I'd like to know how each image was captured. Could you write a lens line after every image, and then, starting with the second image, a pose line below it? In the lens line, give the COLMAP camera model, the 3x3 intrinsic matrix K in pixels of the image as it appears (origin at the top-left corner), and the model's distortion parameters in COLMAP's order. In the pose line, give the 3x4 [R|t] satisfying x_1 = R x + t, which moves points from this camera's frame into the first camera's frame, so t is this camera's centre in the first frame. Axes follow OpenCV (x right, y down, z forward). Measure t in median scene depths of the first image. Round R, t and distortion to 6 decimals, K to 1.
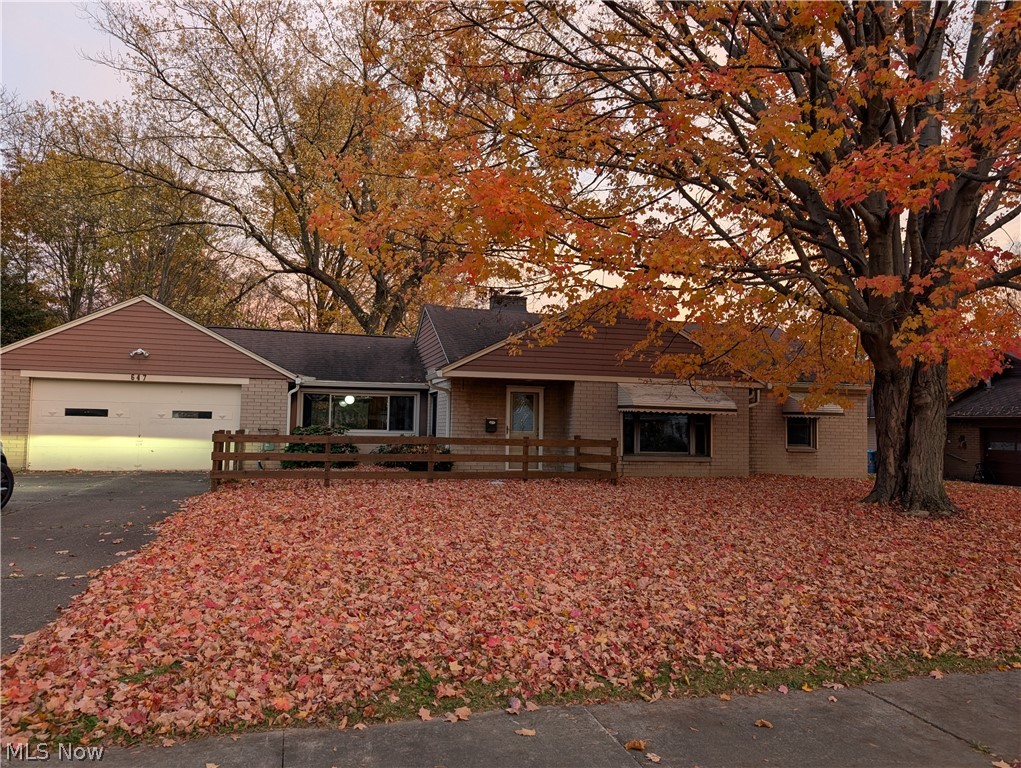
lens RADIAL K [[737.0, 0, 510.6], [0, 737.0, 378.7], [0, 0, 1]] dist [0.027025, -0.014377]
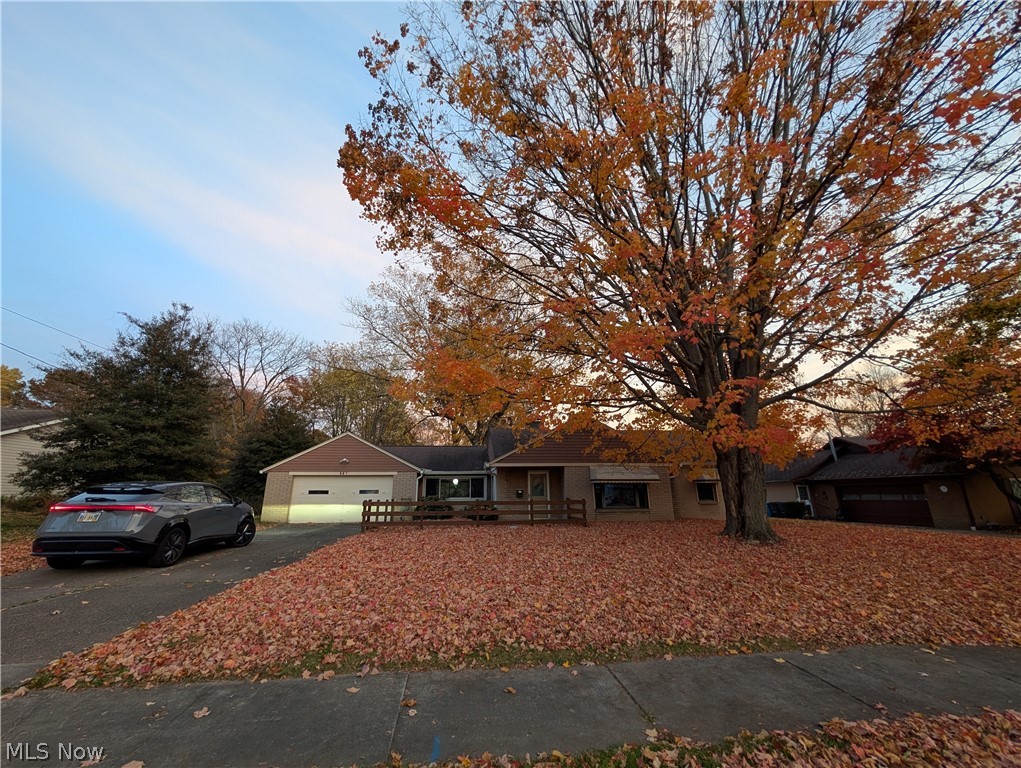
lens RADIAL K [[387.1, 0, 510.3], [0, 387.1, 384.3], [0, 0, 1]] dist [-0.000353, 0.000483]
pose [[0.985175, -0.072810, -0.155335, 0.118713], [0.038456, 0.976152, -0.213654, 0.004262], [0.167186, 0.204513, 0.964481, 0.023130]]
